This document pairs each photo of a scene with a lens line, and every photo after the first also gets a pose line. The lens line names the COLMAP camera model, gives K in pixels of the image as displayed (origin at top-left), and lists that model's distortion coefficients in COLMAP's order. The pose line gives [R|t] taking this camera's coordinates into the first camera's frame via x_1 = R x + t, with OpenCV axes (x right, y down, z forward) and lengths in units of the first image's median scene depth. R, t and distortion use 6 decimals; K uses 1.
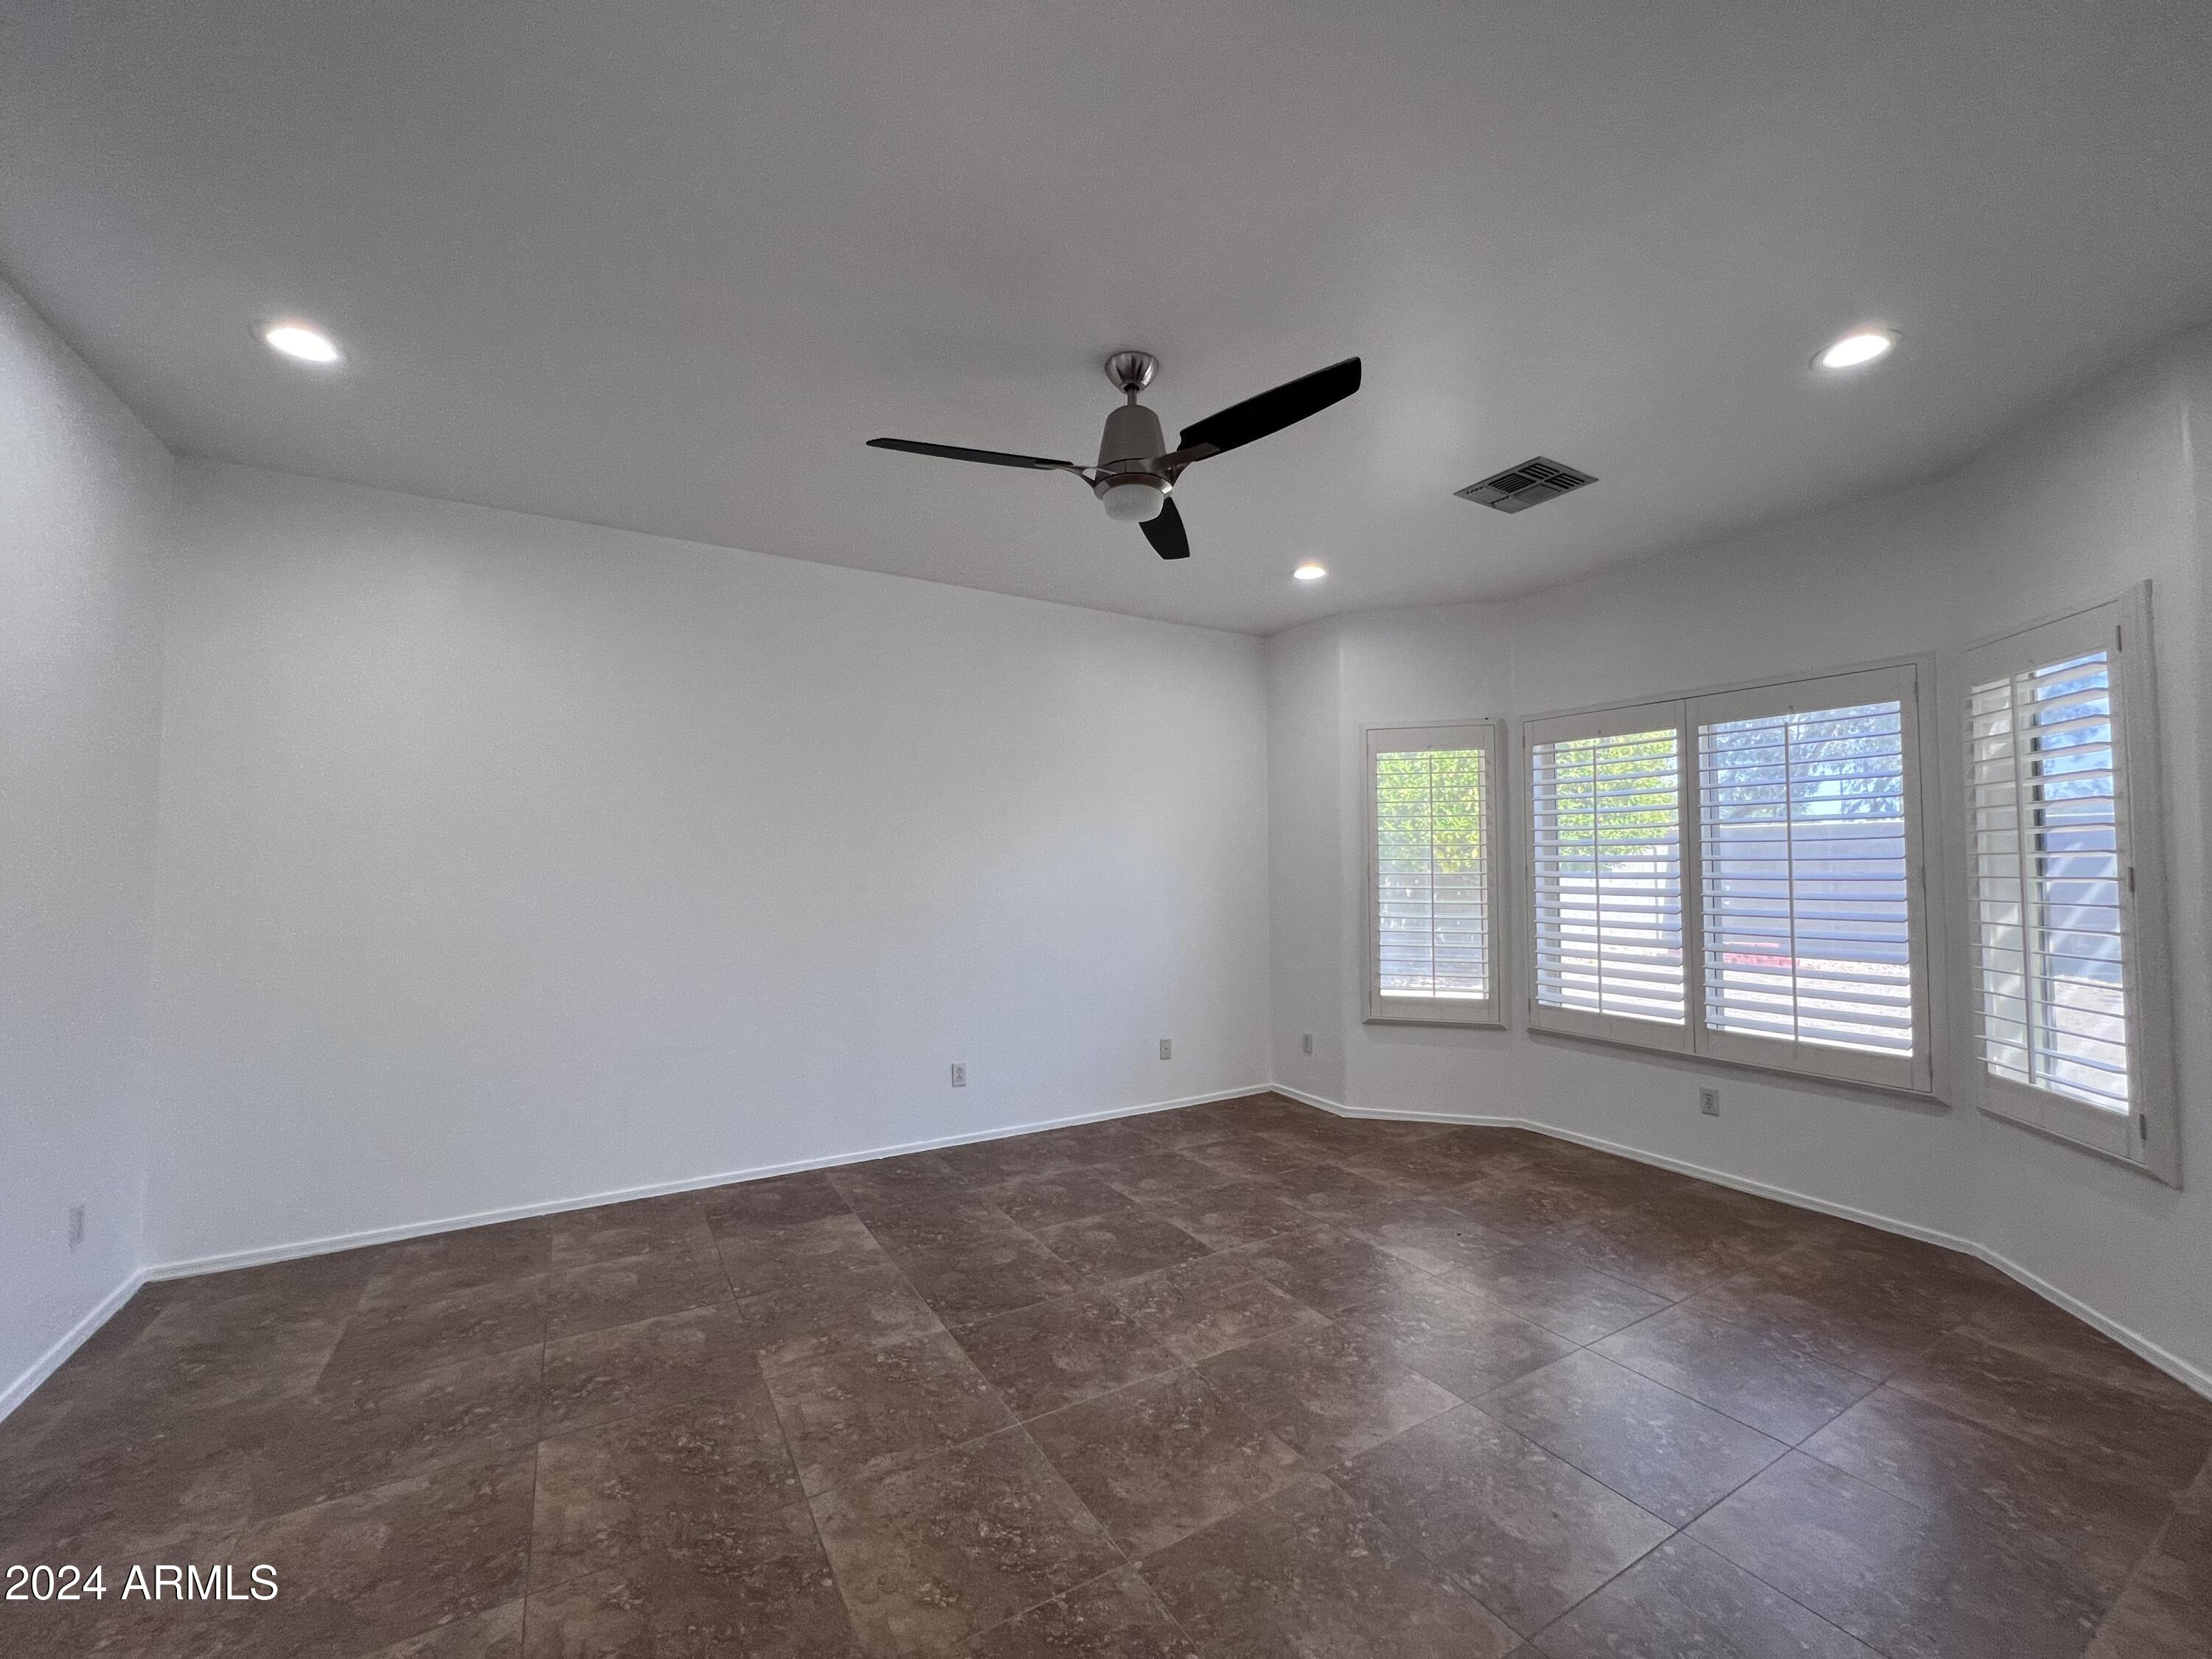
lens RADIAL K [[883.8, 0, 1107.8], [0, 883.8, 826.4], [0, 0, 1]] dist [-0.002158, -0.000326]
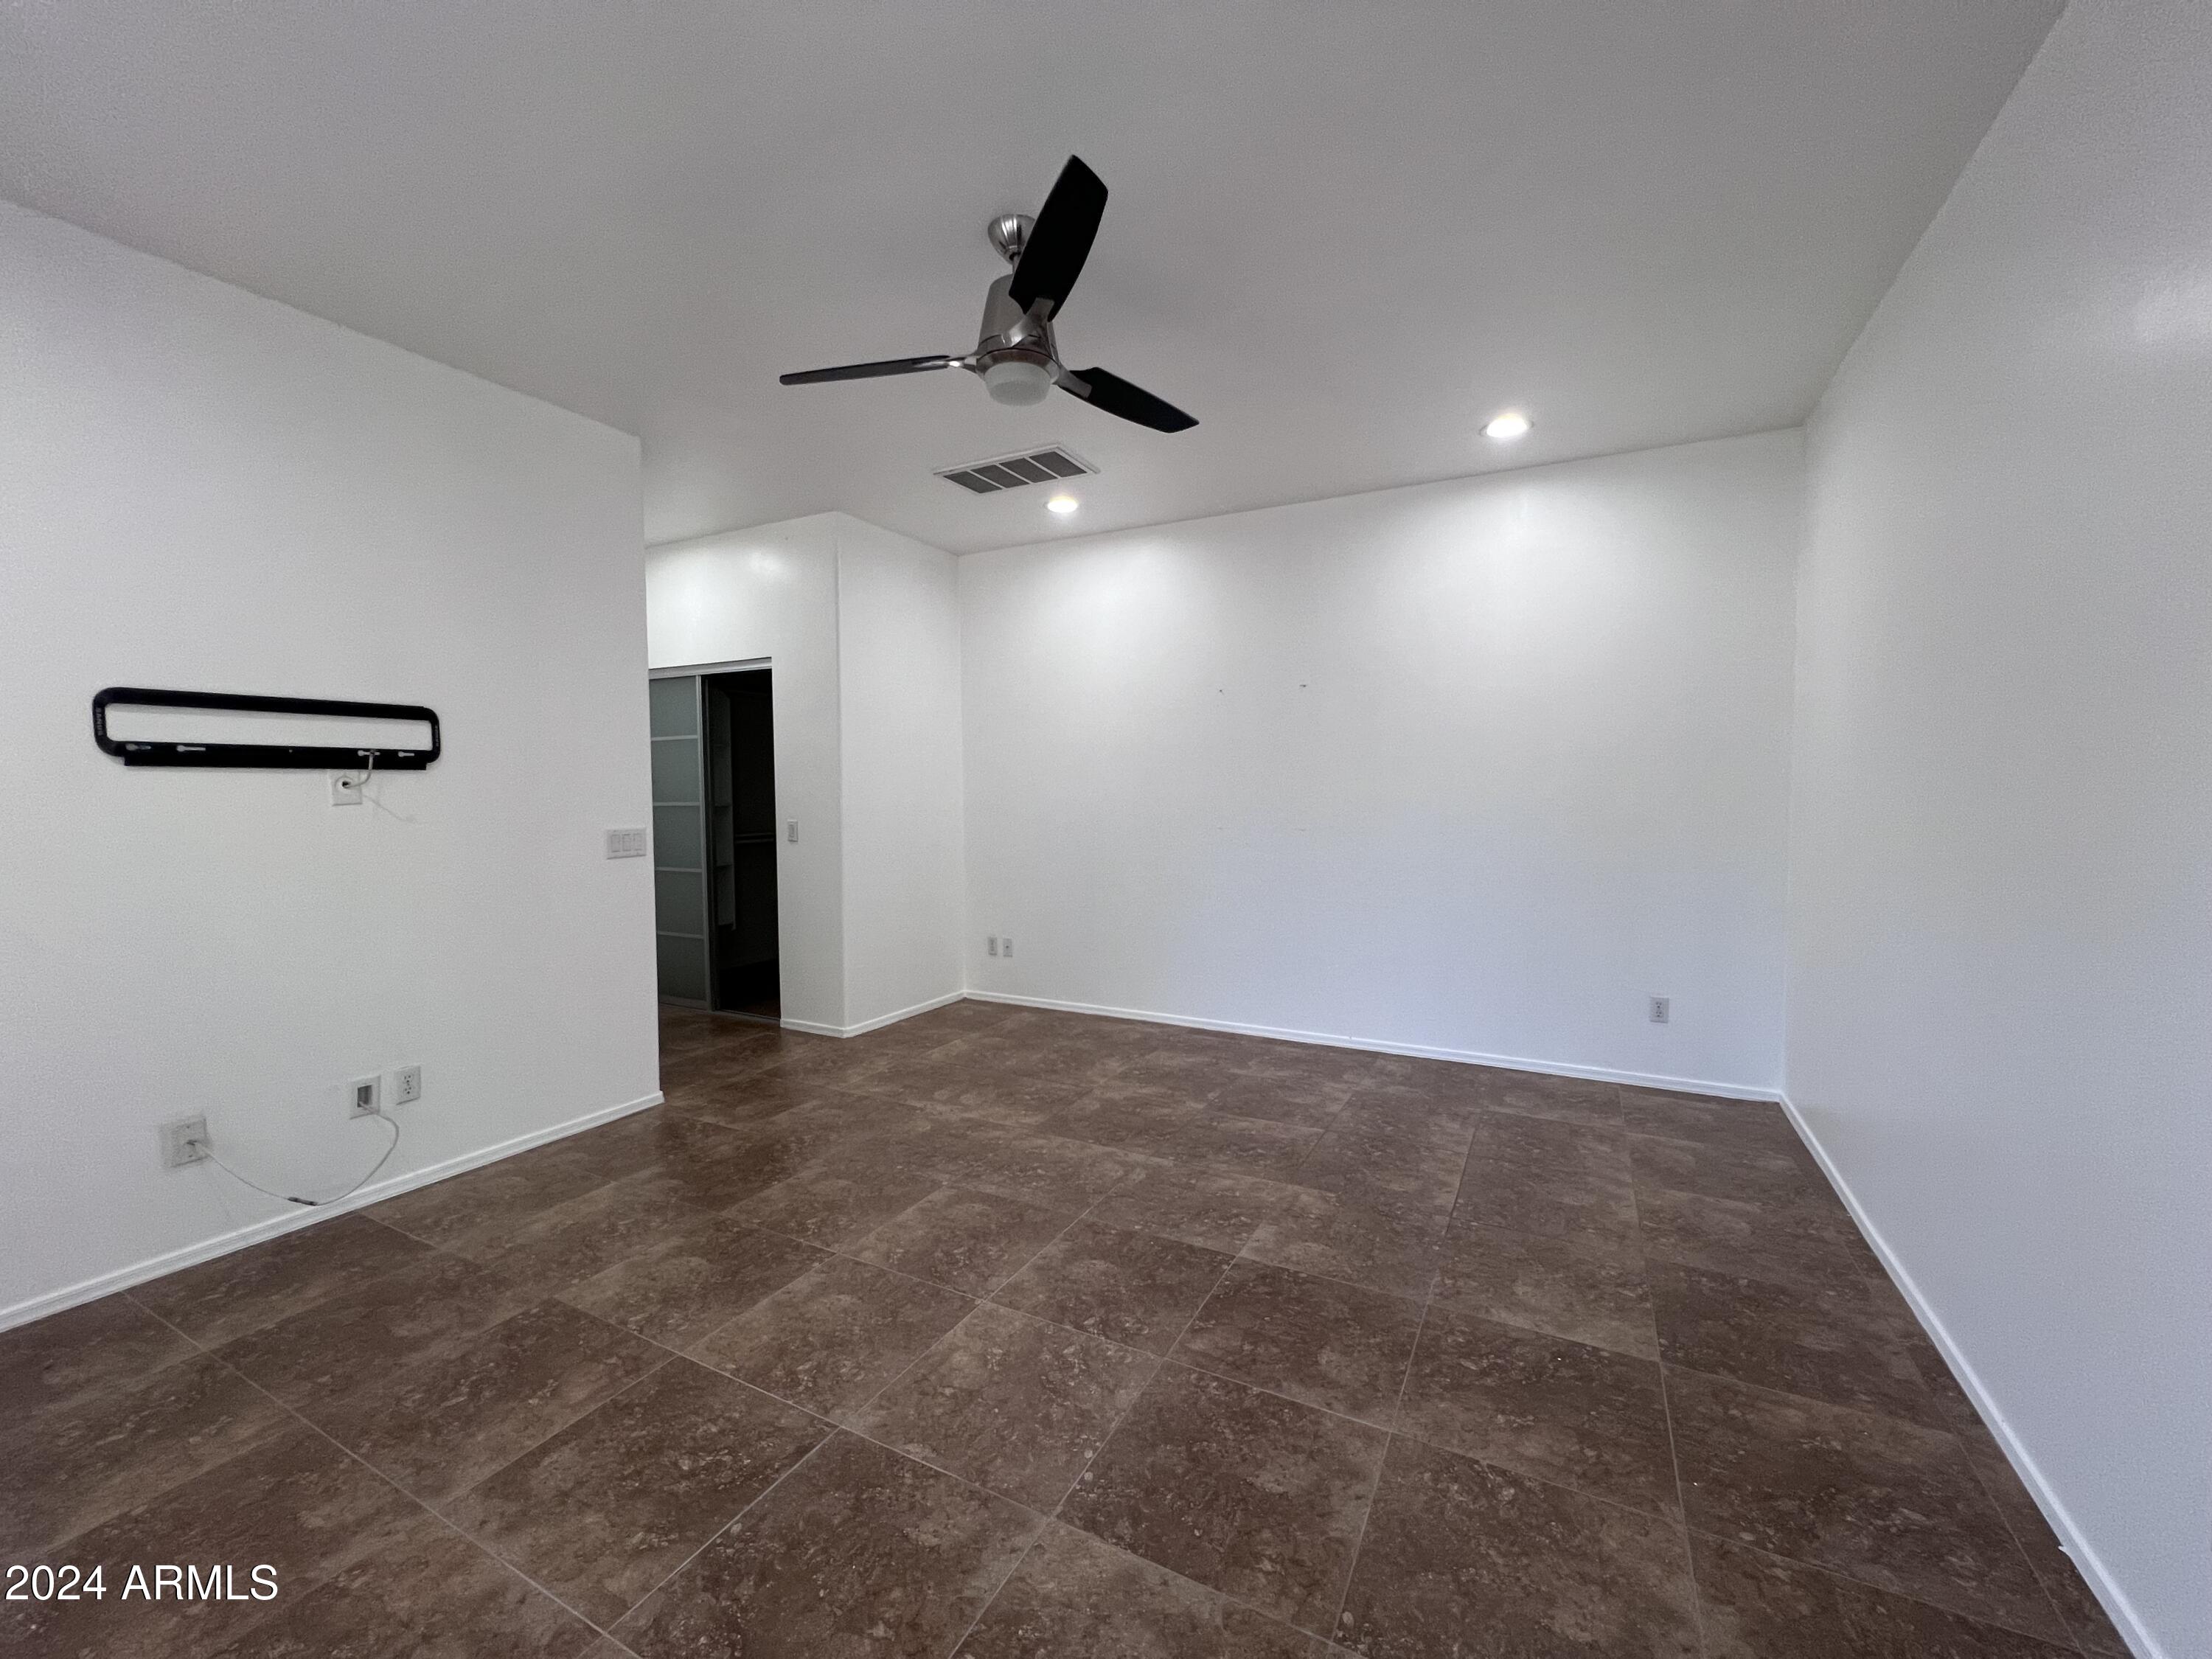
lens RADIAL K [[883.8, 0, 1107.8], [0, 883.8, 826.4], [0, 0, 1]] dist [-0.002158, -0.000326]
pose [[-0.851914, 0.026806, -0.522995, 0.453159], [0.027351, 0.999604, 0.006683, 0.099305], [0.522967, -0.008611, -0.852310, 1.855951]]
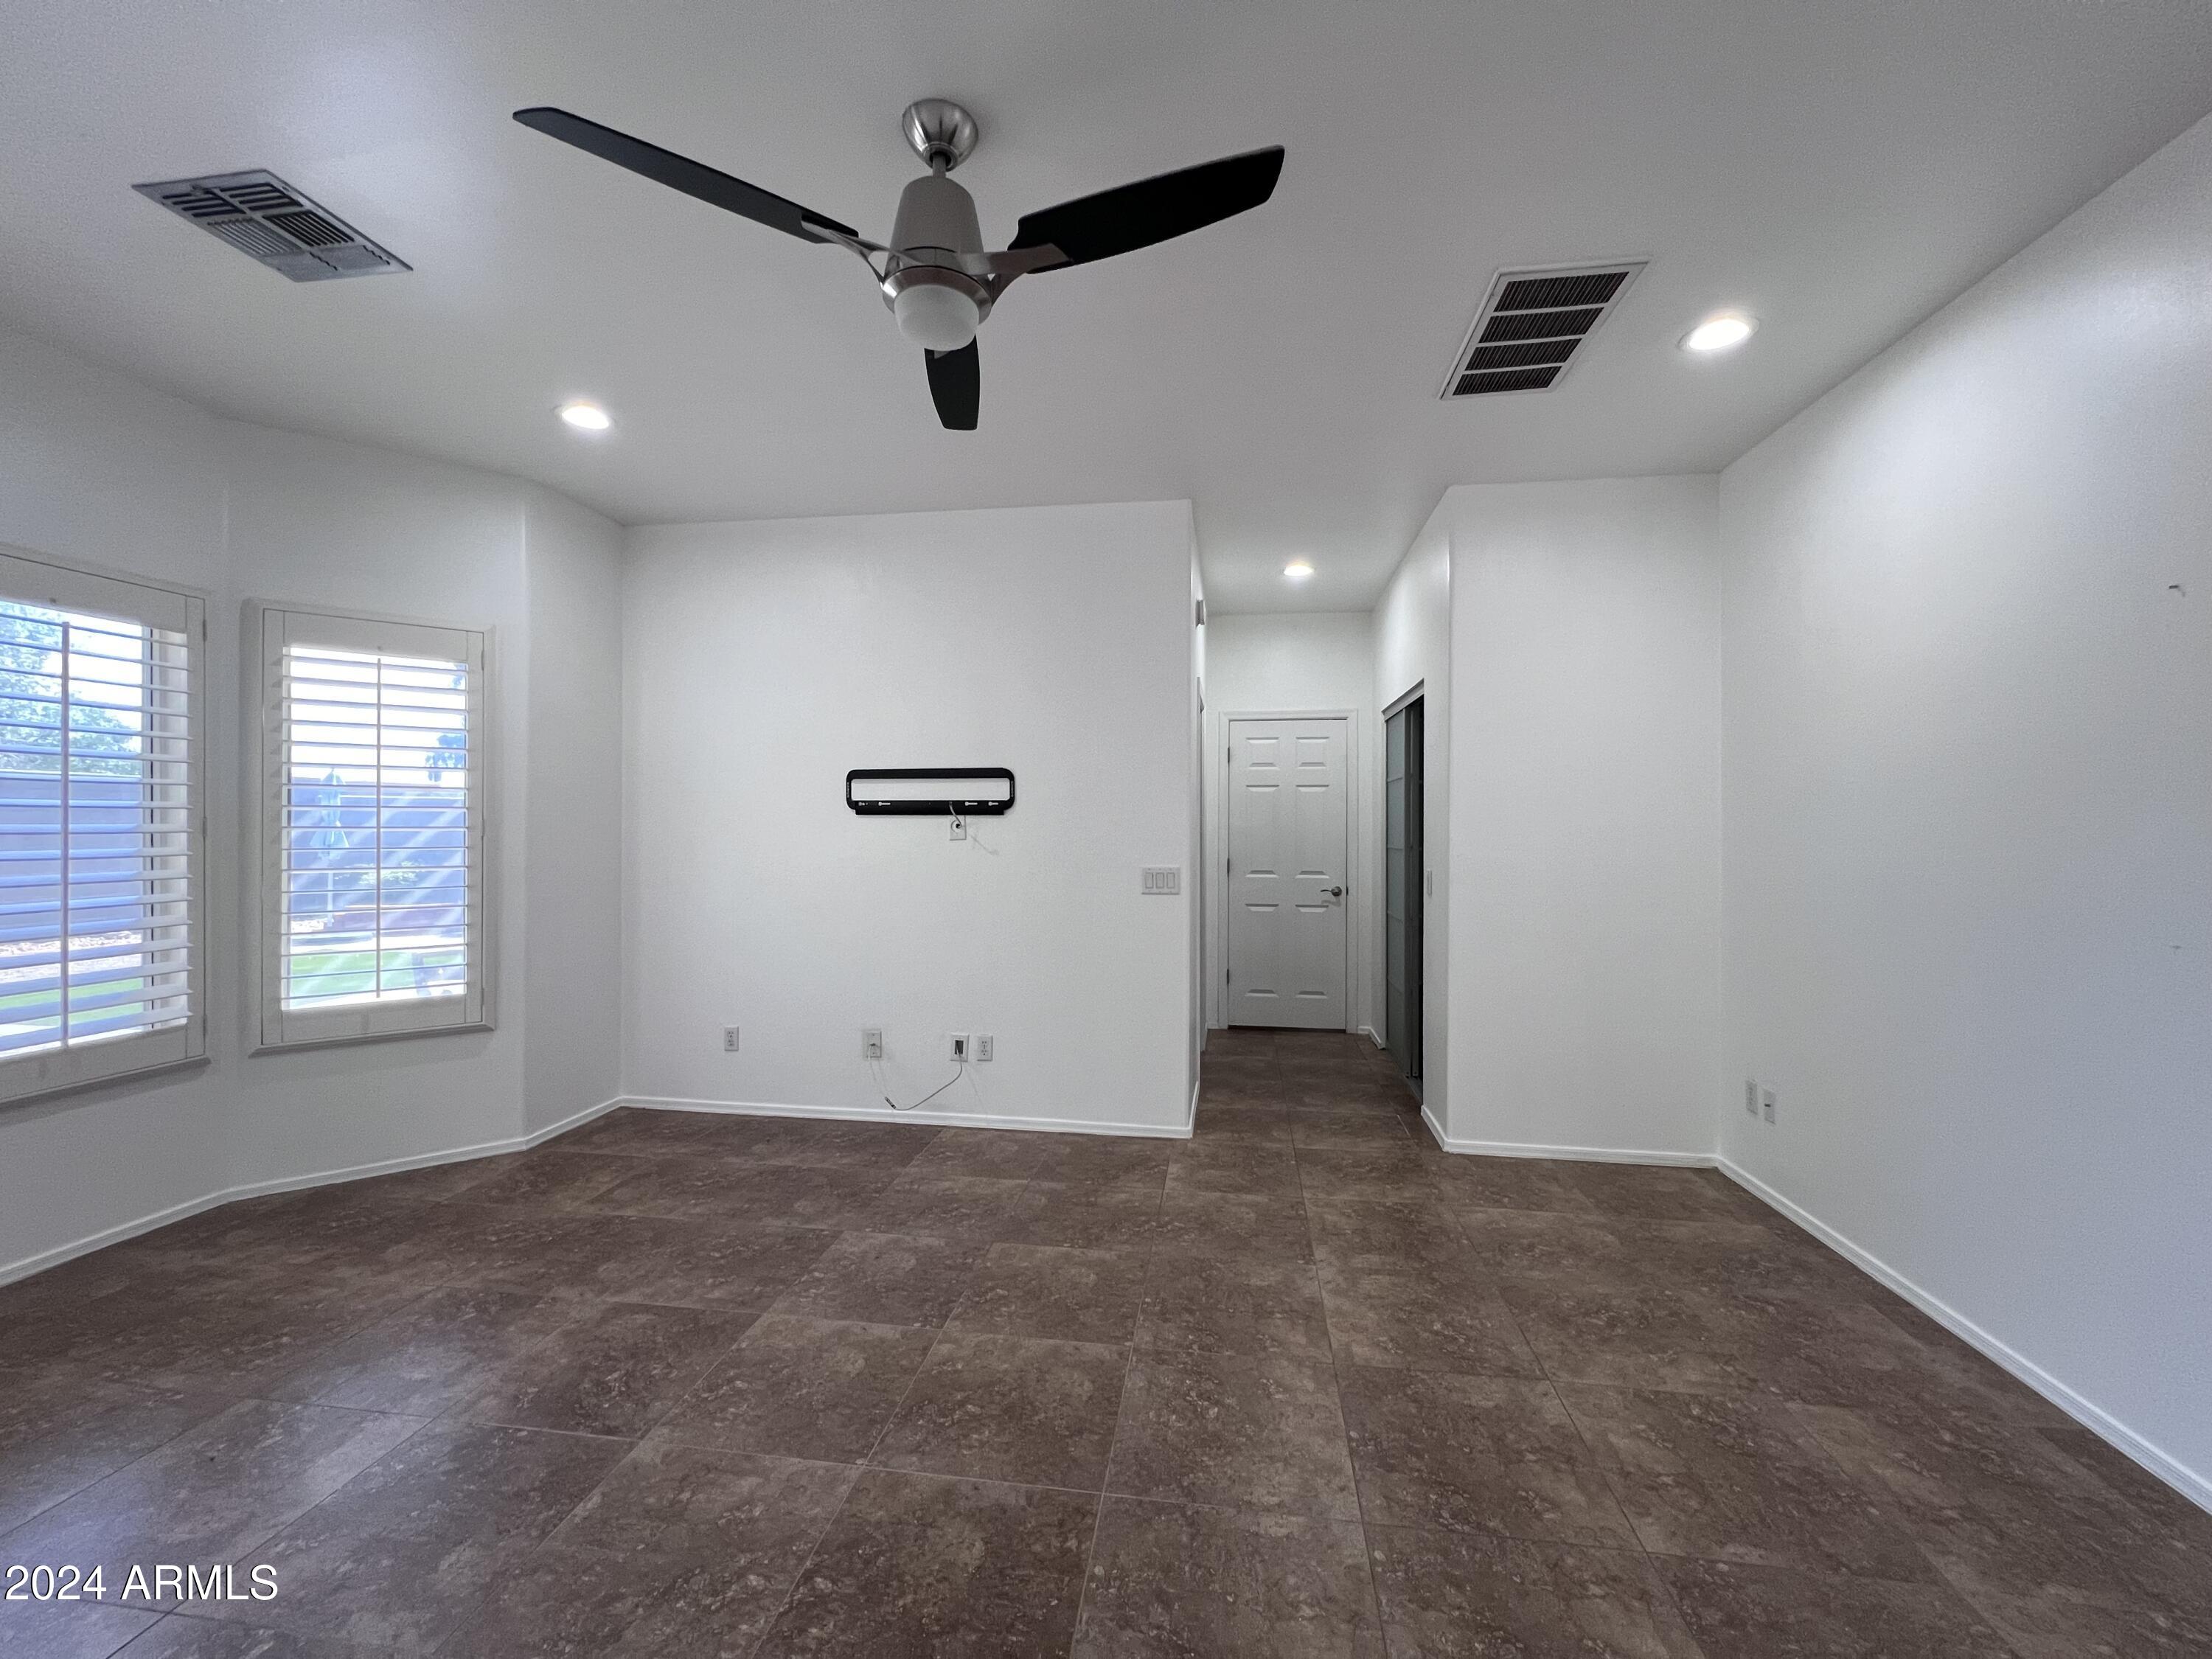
lens RADIAL K [[883.8, 0, 1107.8], [0, 883.8, 826.4], [0, 0, 1]] dist [-0.002158, -0.000326]
pose [[-0.777402, -0.001240, 0.629003, -0.545412], [-0.031182, 0.998845, -0.036568, 0.078206], [-0.628231, -0.048042, -0.776542, 1.469394]]
